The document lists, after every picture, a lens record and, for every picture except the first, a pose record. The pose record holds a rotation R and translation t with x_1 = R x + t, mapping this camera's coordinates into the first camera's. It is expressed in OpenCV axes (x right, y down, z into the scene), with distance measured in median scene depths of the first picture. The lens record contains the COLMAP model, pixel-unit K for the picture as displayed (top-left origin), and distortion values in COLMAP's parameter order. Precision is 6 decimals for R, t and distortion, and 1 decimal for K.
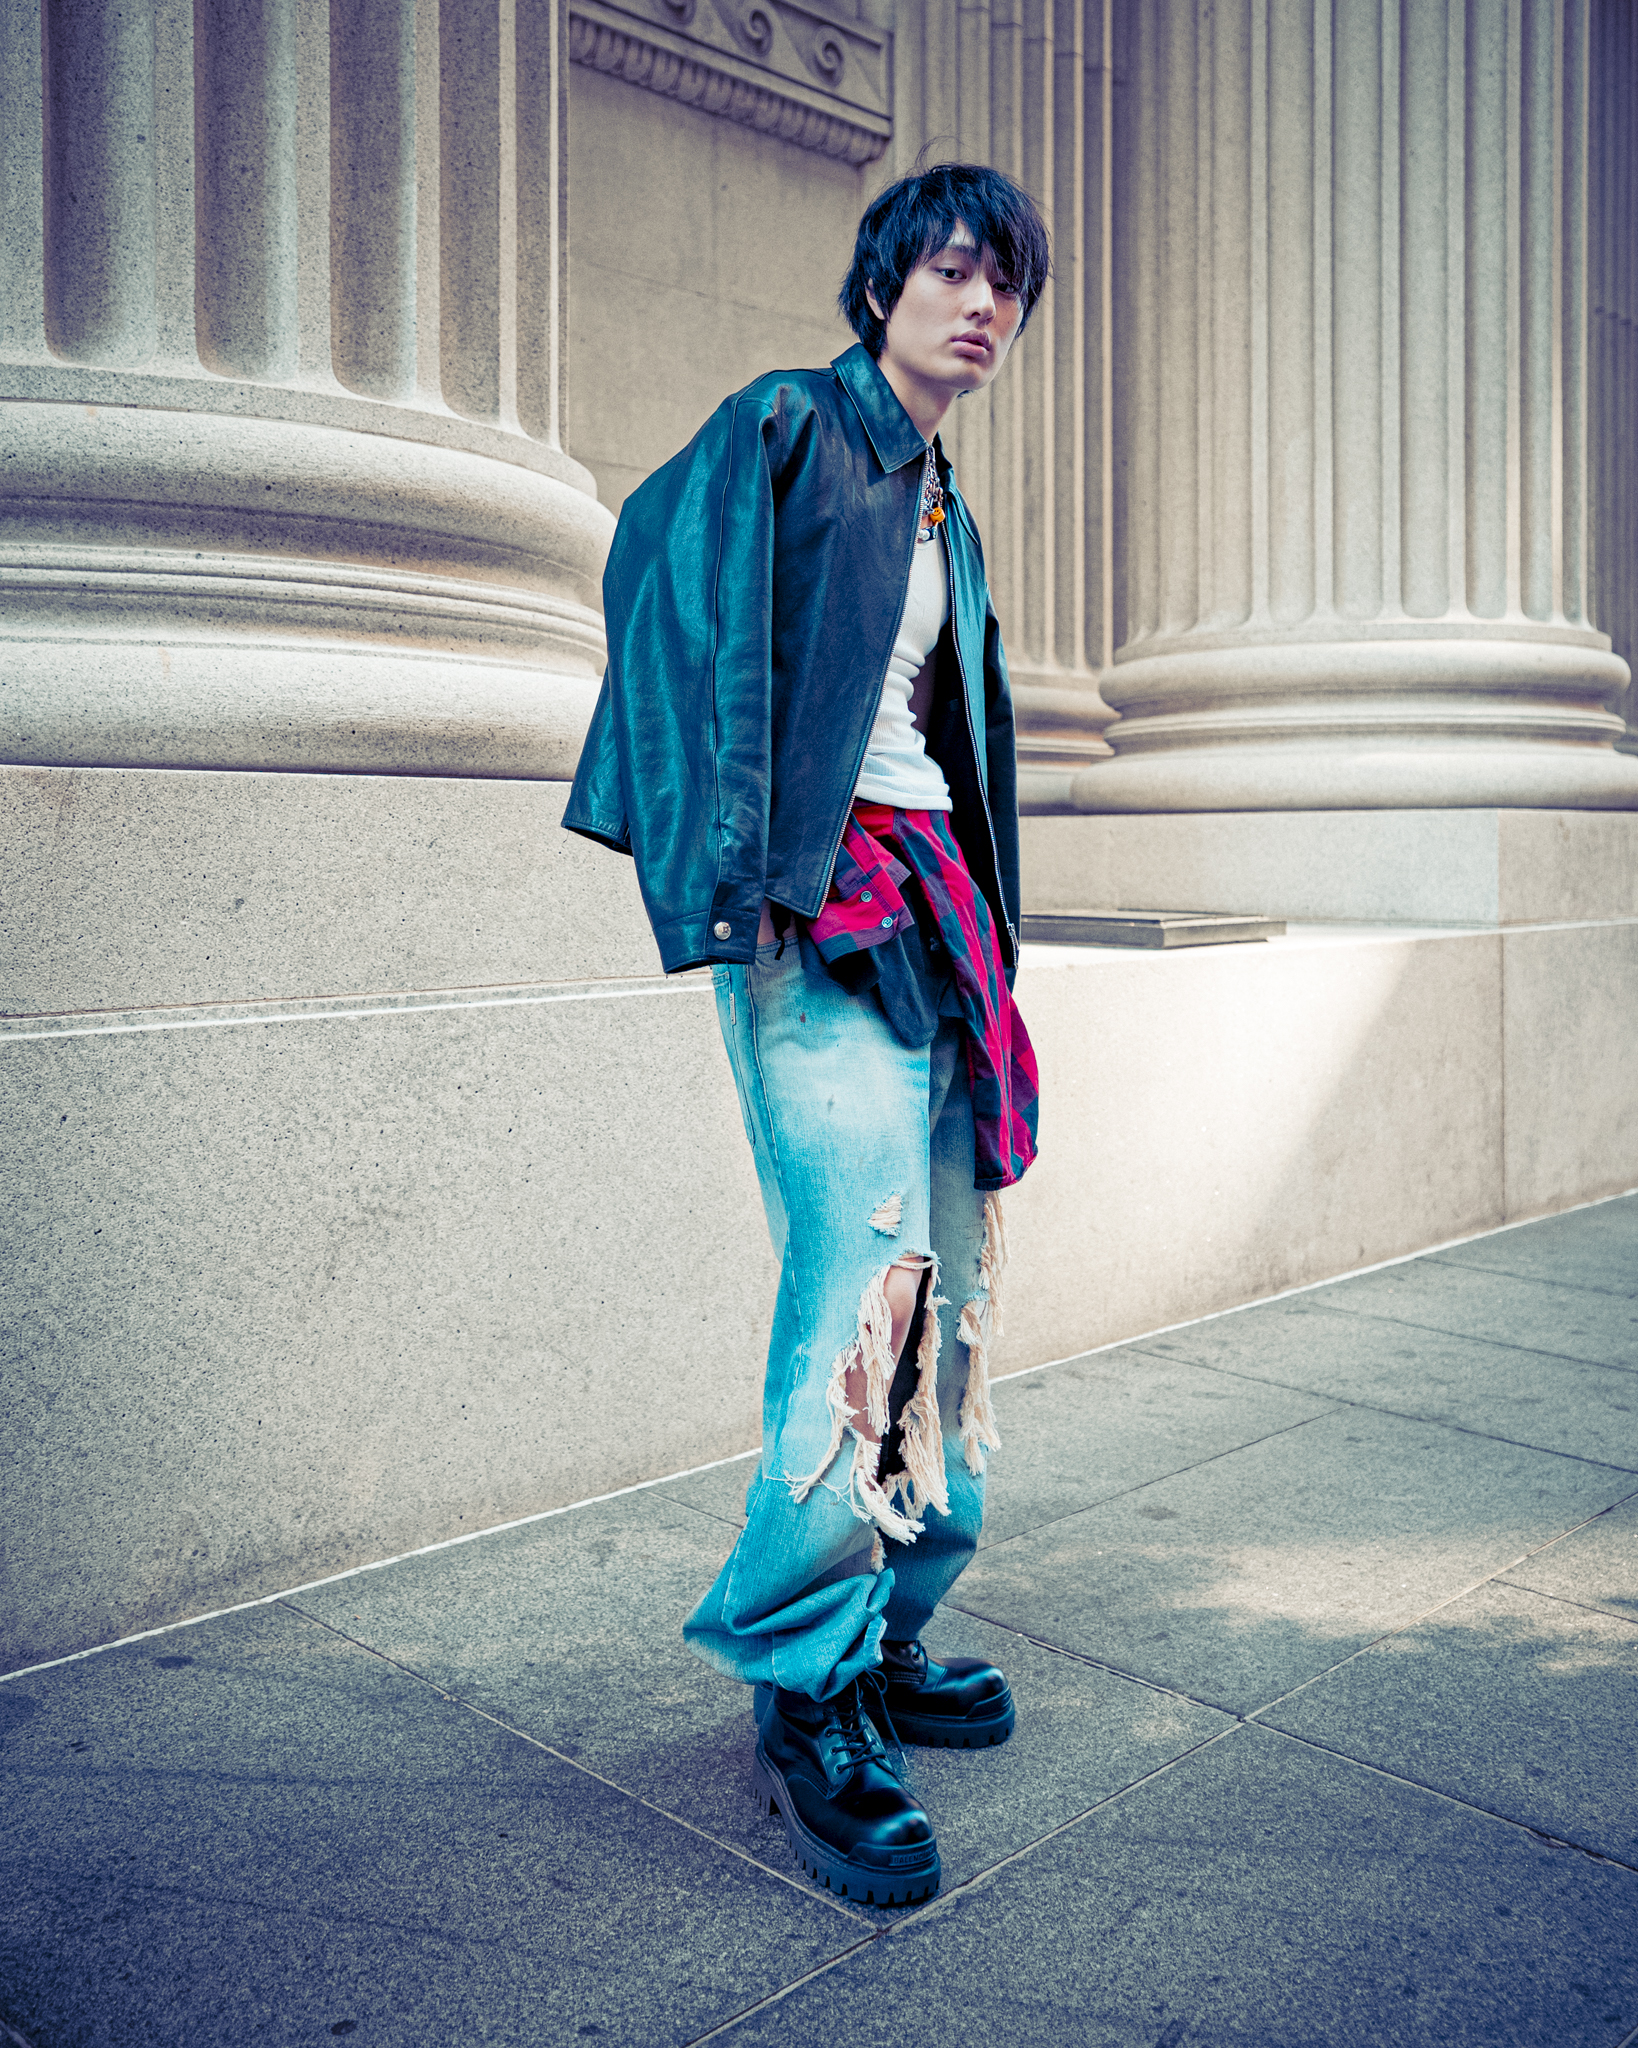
lens RADIAL K [[1895.5, 0, 958.3], [0, 1895.5, 842.6], [0, 0, 1]] dist [0.012483, 0.004397]
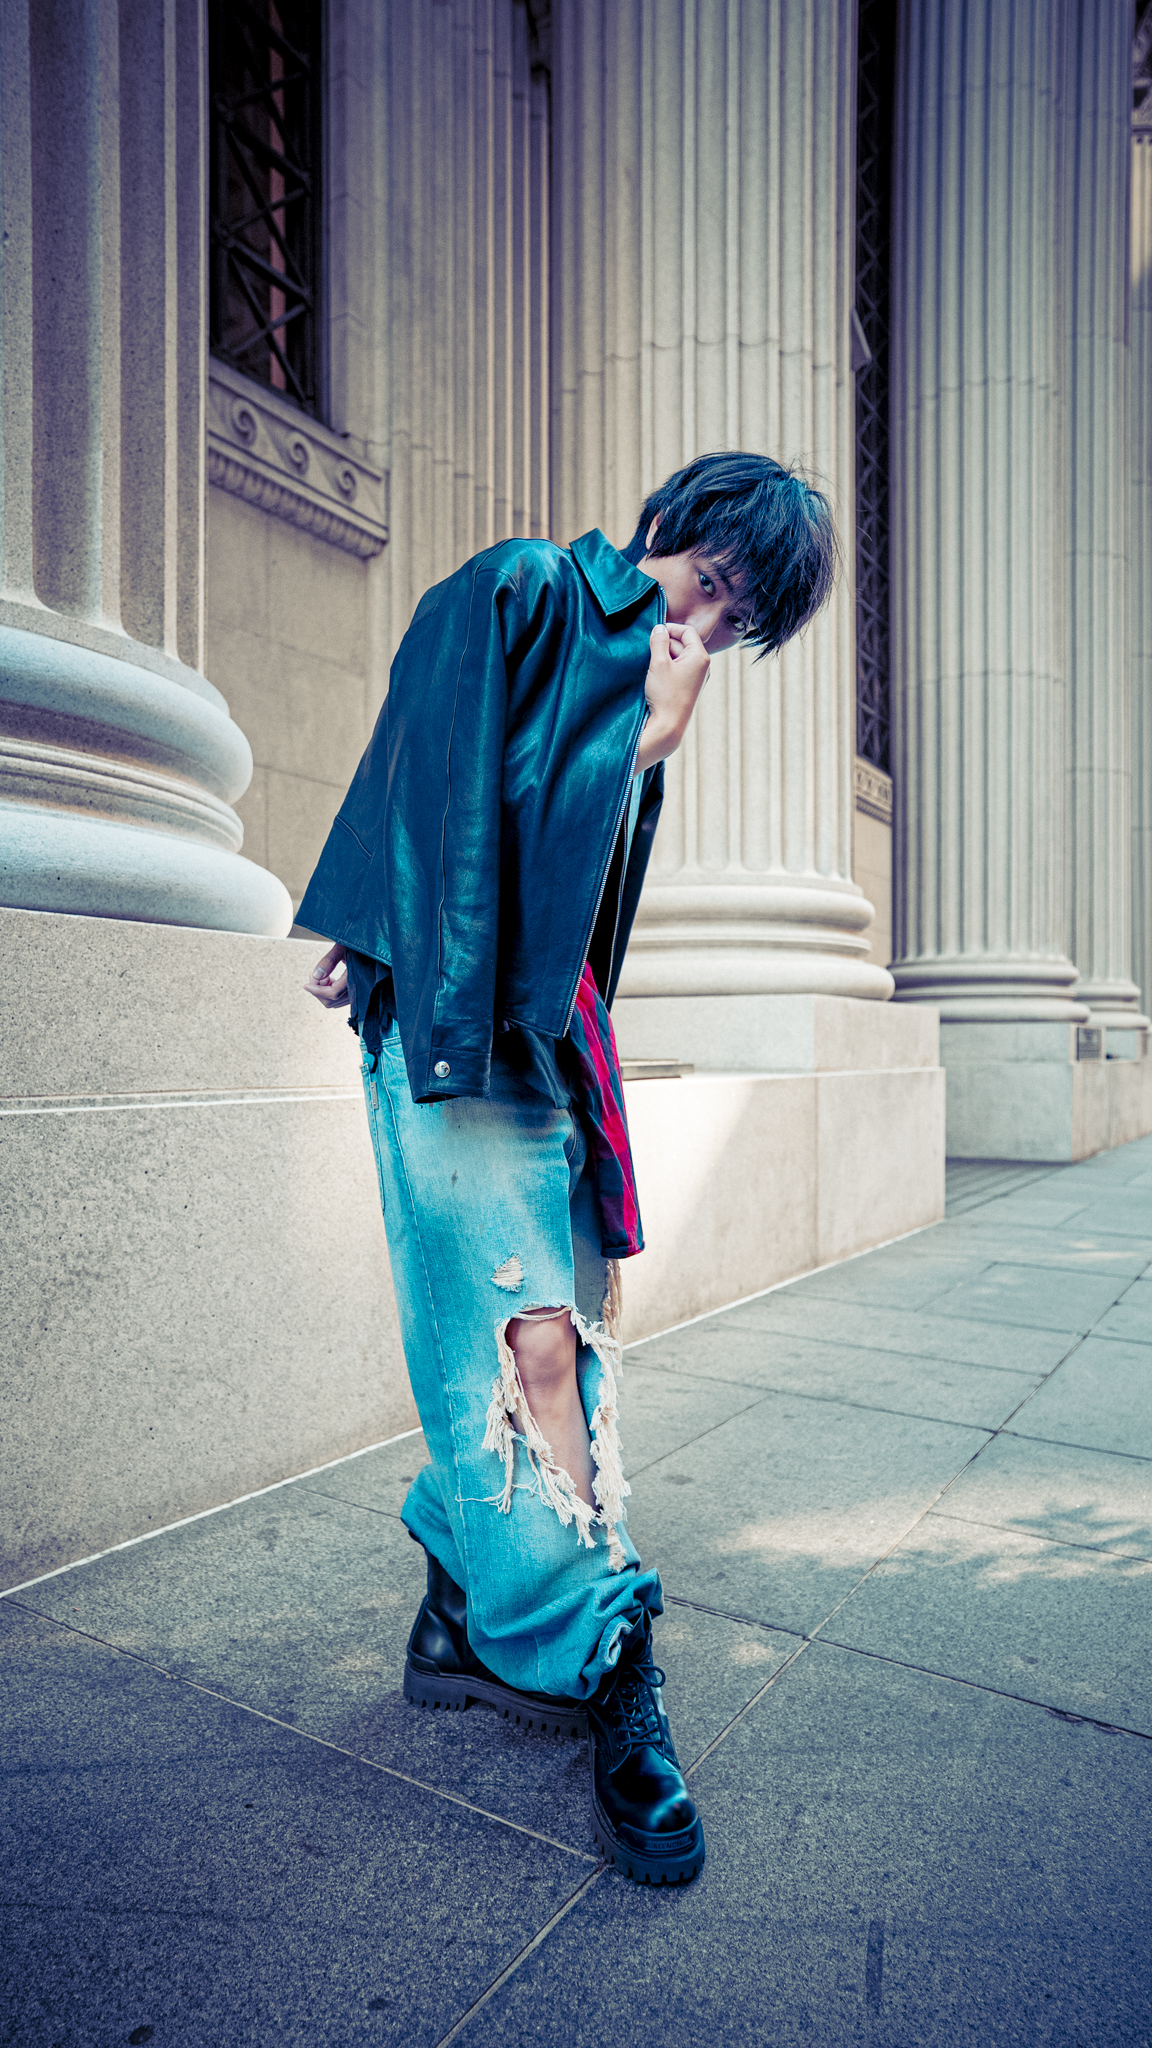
lens RADIAL K [[1177.7, 0, 577.6], [0, 1177.7, 1059.6], [0, 0, 1]] dist [-0.029277, 0.023080]
pose [[0.984745, 0.000680, 0.174005, -0.113307], [-0.002409, 0.999950, 0.009727, 0.045229], [-0.173989, -0.009998, 0.984697, 0.190682]]
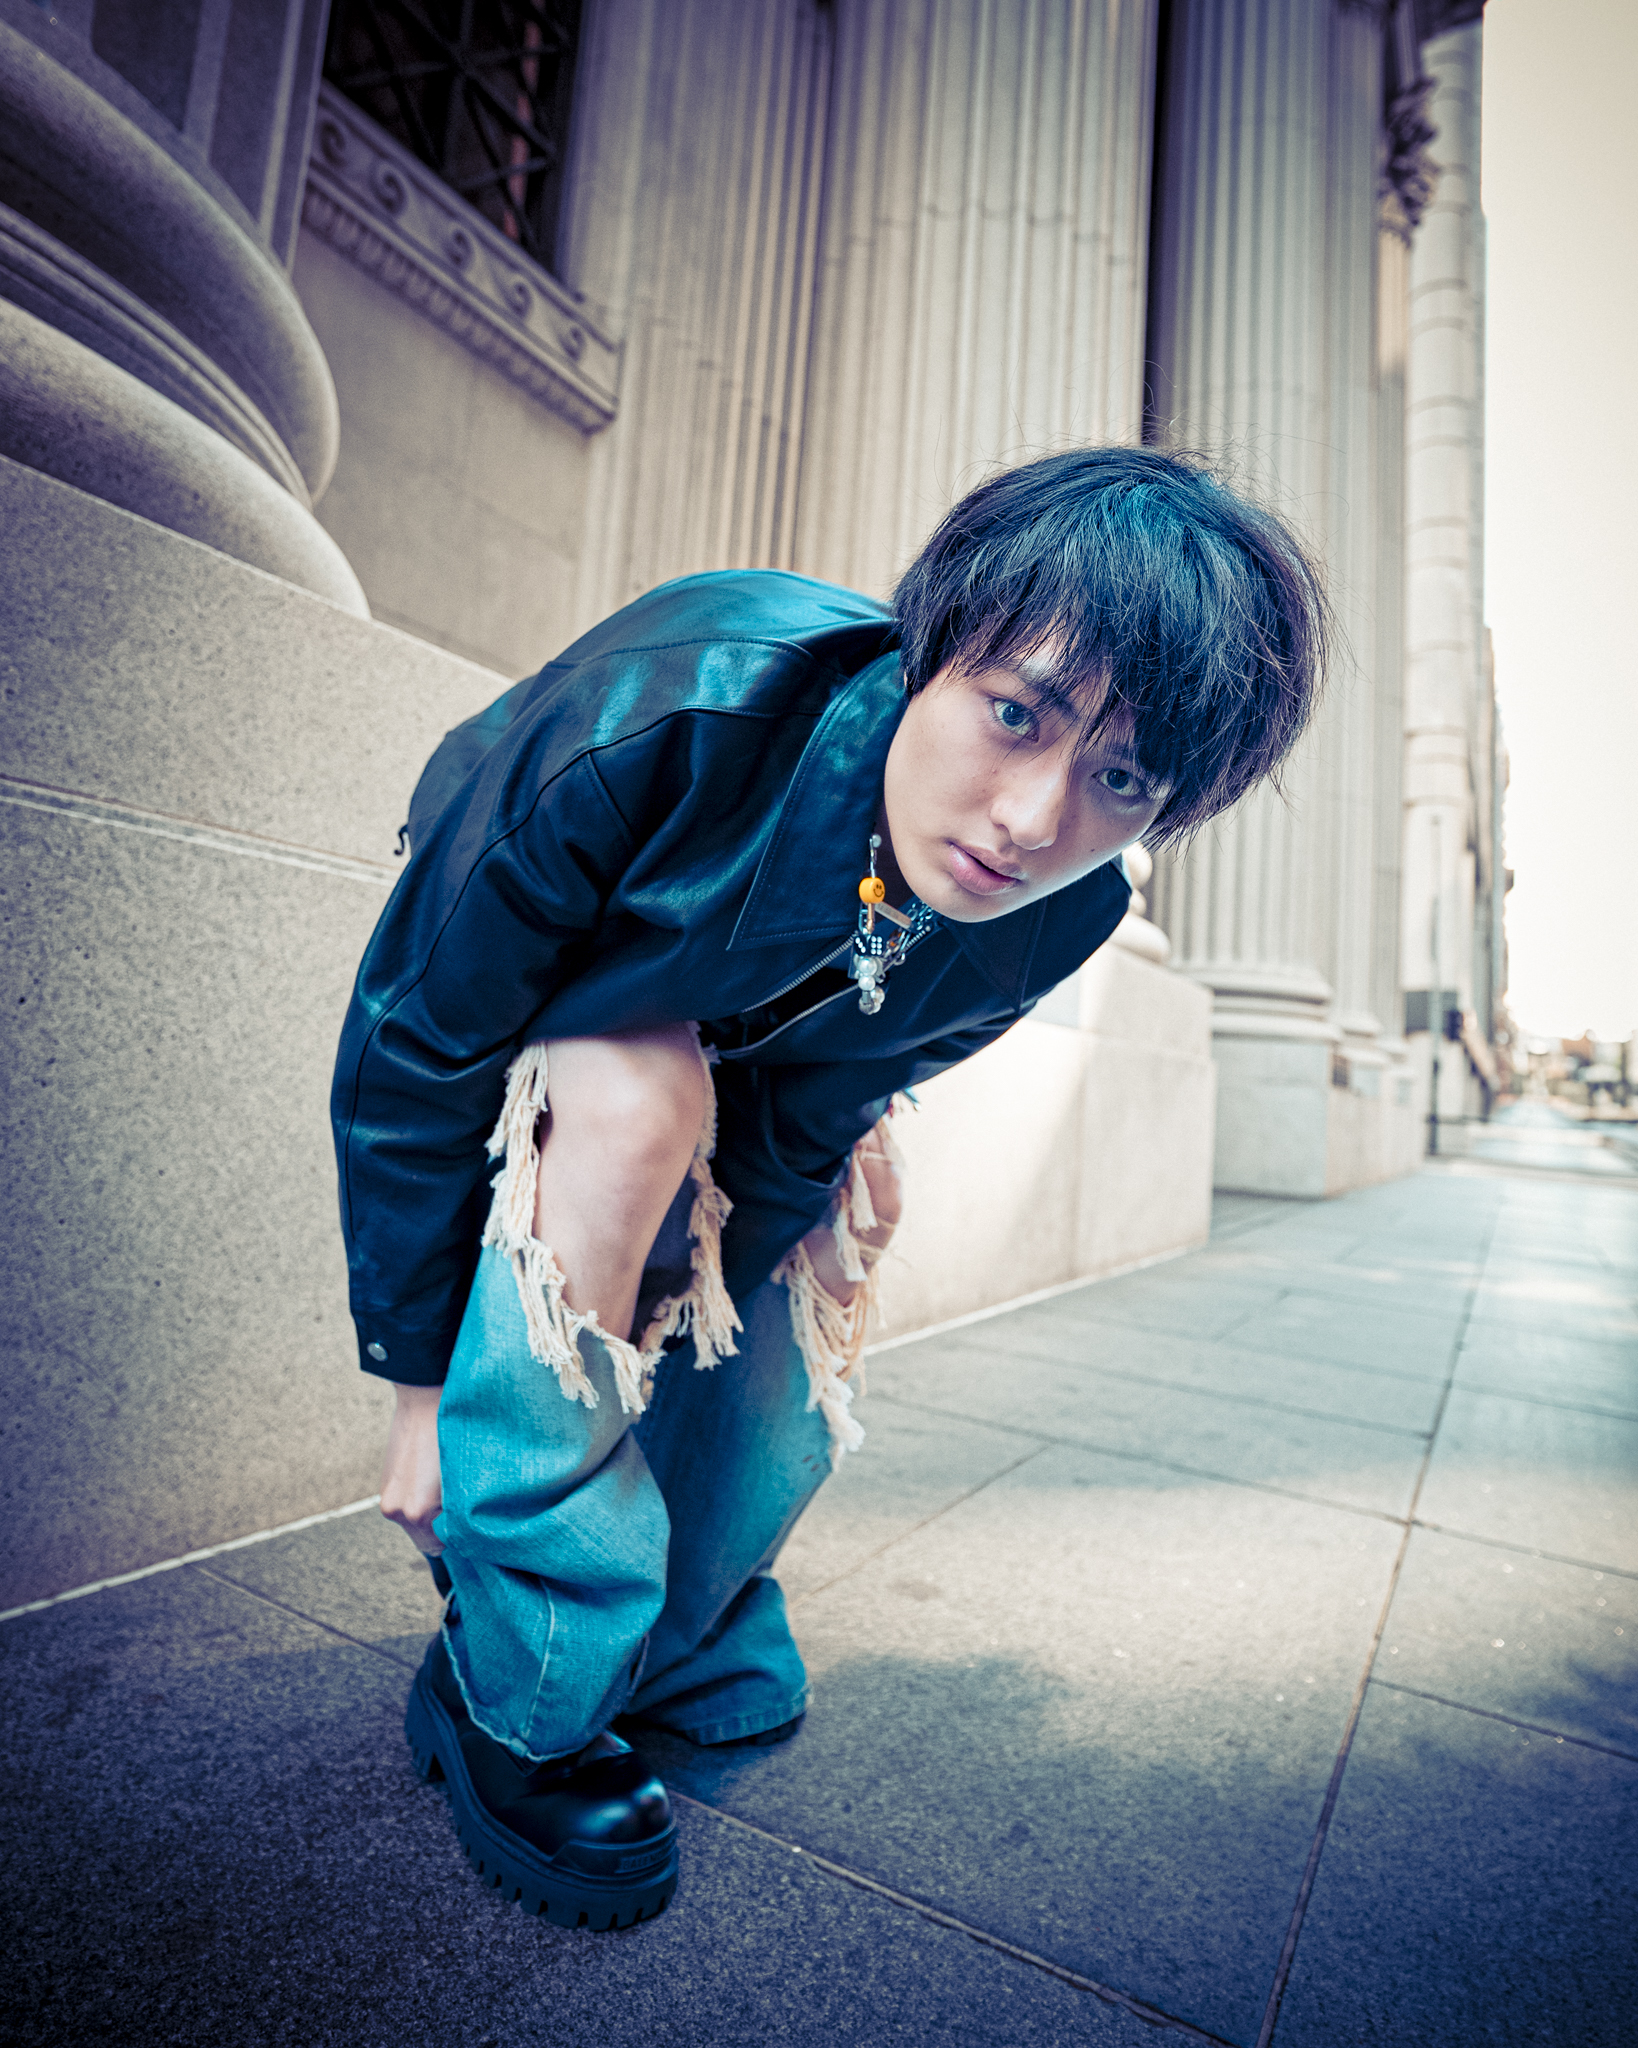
lens RADIAL K [[1177.7, 0, 841.4], [0, 1177.7, 964.2], [0, 0, 1]] dist [-0.057481, 0.037462]
pose [[0.972469, 0.092854, 0.213734, -0.048031], [-0.073108, 0.992446, -0.098522, 0.152803], [-0.221267, 0.080184, 0.971911, 0.536587]]
